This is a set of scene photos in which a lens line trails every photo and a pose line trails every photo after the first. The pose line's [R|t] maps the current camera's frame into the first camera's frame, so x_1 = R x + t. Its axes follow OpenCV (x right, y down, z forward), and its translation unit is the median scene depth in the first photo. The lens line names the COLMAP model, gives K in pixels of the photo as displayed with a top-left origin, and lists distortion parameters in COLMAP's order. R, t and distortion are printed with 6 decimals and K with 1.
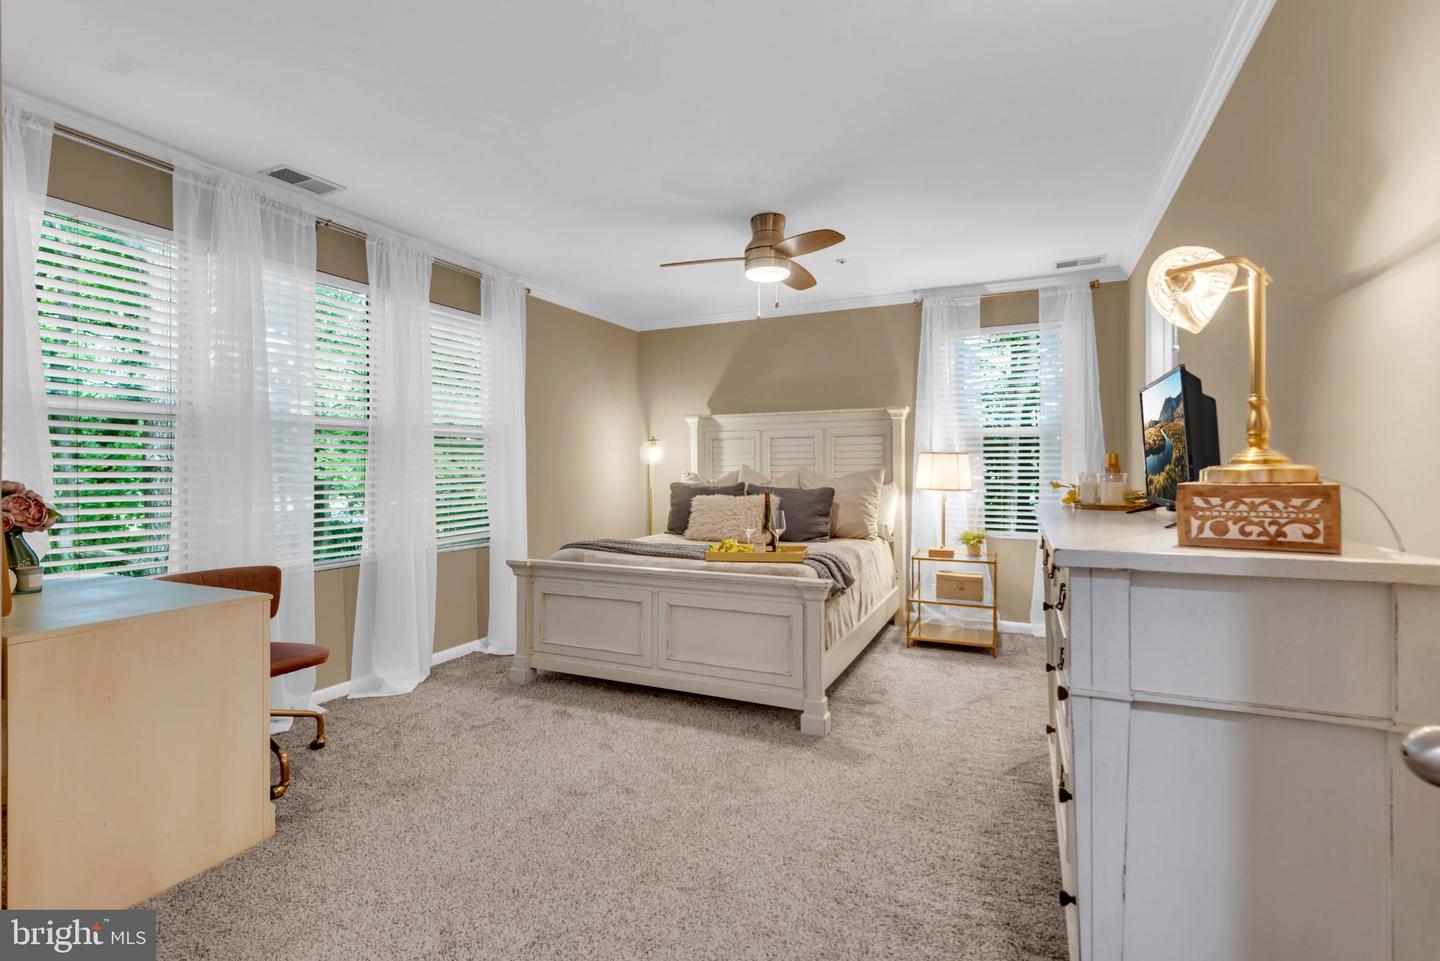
lens RADIAL K [[668.9, 0, 701.6], [0, 668.9, 473.4], [0, 0, 1]] dist [0.031790, -0.021375]
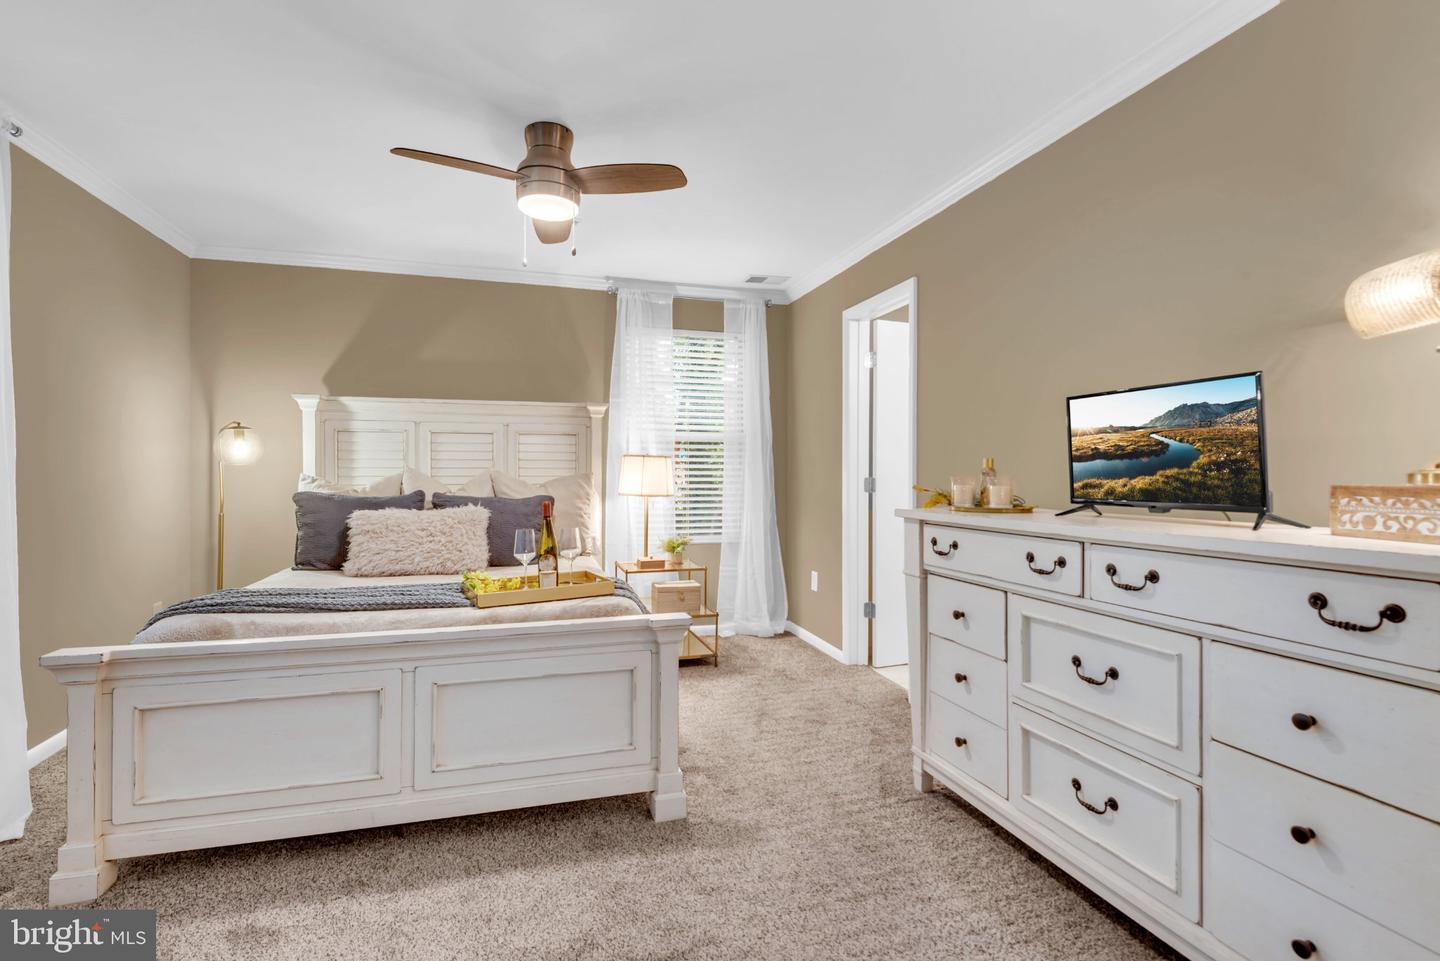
lens RADIAL K [[668.9, 0, 701.6], [0, 668.9, 473.4], [0, 0, 1]] dist [0.031790, -0.021375]
pose [[0.757795, 0.003770, 0.652482, -0.198031], [0.002605, 0.999958, -0.008803, 0.001936], [-0.652487, 0.008370, 0.757753, 0.254704]]
